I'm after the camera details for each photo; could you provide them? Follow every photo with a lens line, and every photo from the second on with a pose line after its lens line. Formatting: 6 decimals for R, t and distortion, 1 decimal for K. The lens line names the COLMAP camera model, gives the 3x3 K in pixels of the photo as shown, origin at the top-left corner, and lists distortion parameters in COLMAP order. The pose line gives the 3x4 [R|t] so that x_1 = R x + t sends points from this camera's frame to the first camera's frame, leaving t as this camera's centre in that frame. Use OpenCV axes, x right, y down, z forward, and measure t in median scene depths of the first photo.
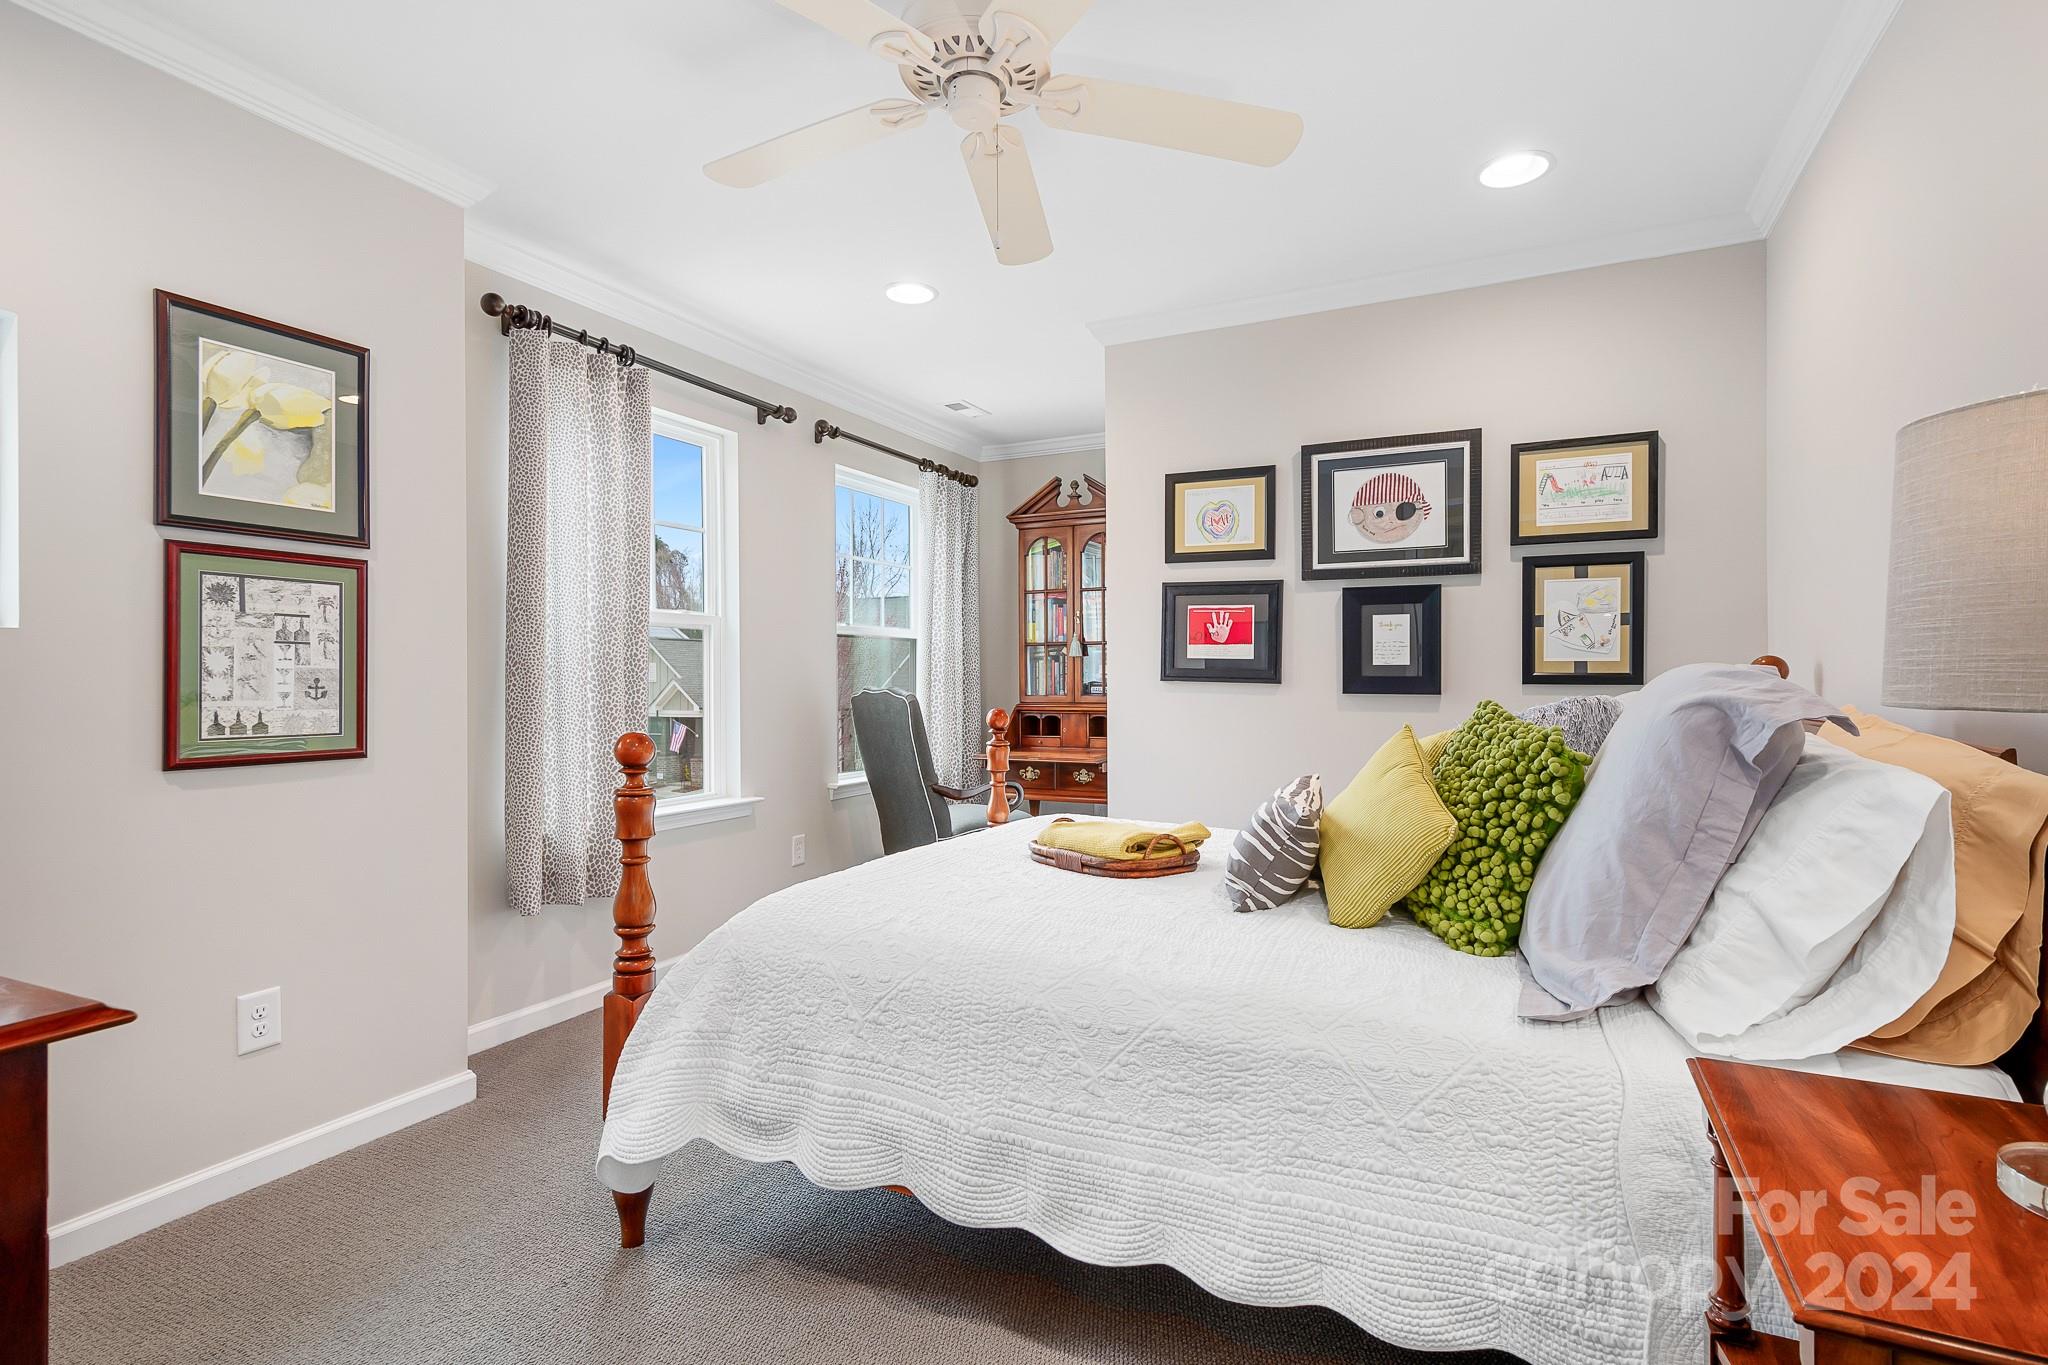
lens RADIAL K [[978.2, 0, 1040.8], [0, 978.2, 676.4], [0, 0, 1]] dist [0.010047, -0.004237]
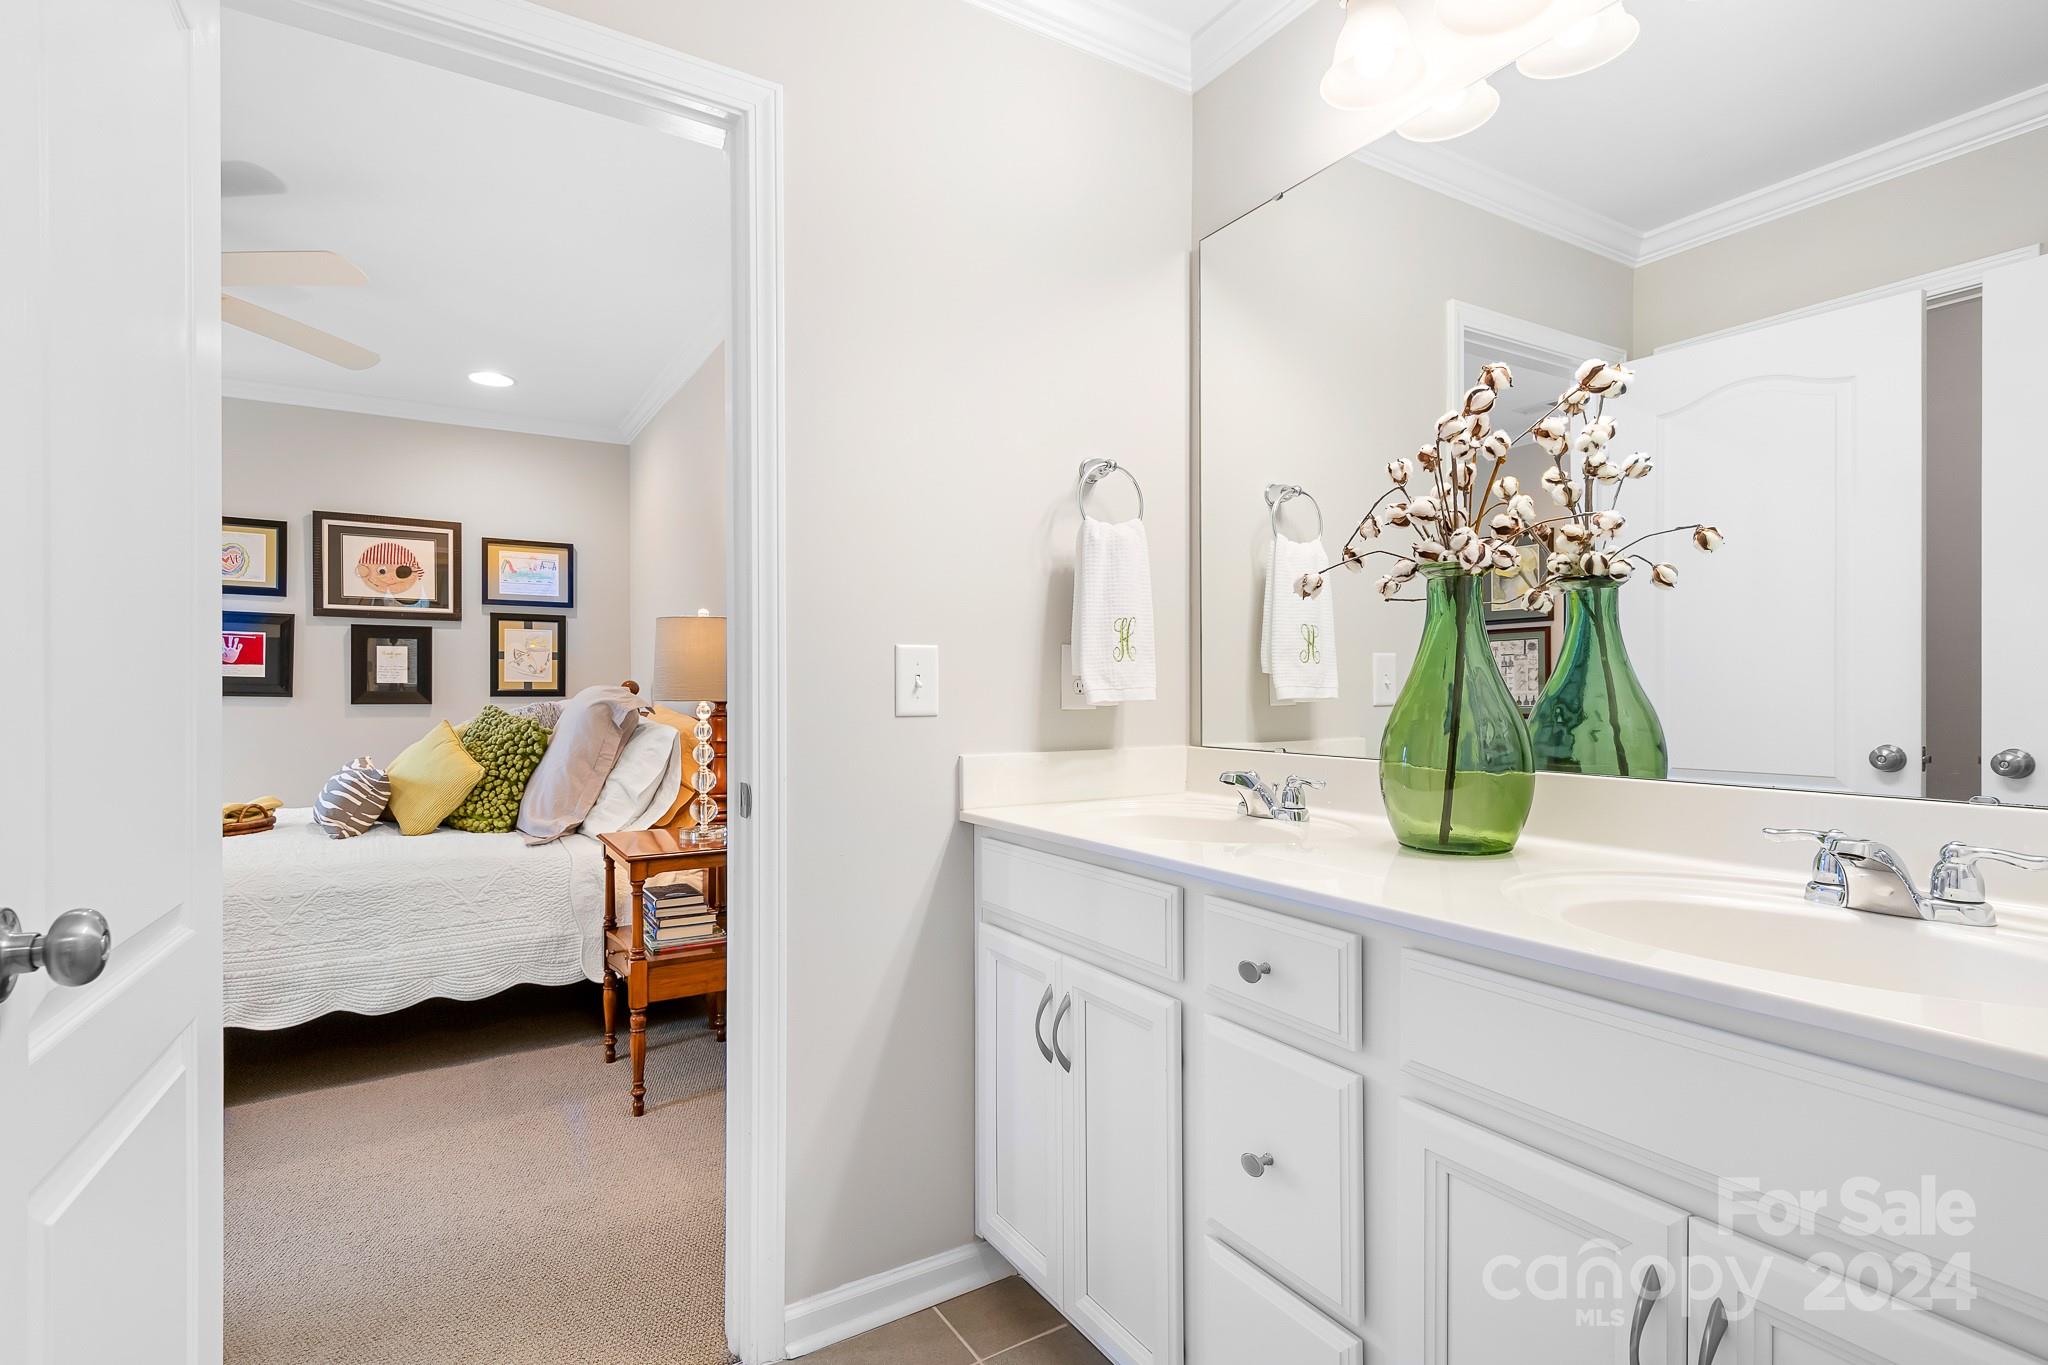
lens RADIAL K [[978.2, 0, 1032.0], [0, 978.2, 687.1], [0, 0, 1]] dist [0.010047, -0.004237]
pose [[0.525976, 0.003709, 0.850491, -0.481882], [-0.000518, 0.999992, -0.004040, -0.001051], [-0.850499, 0.001684, 0.525974, -0.687576]]
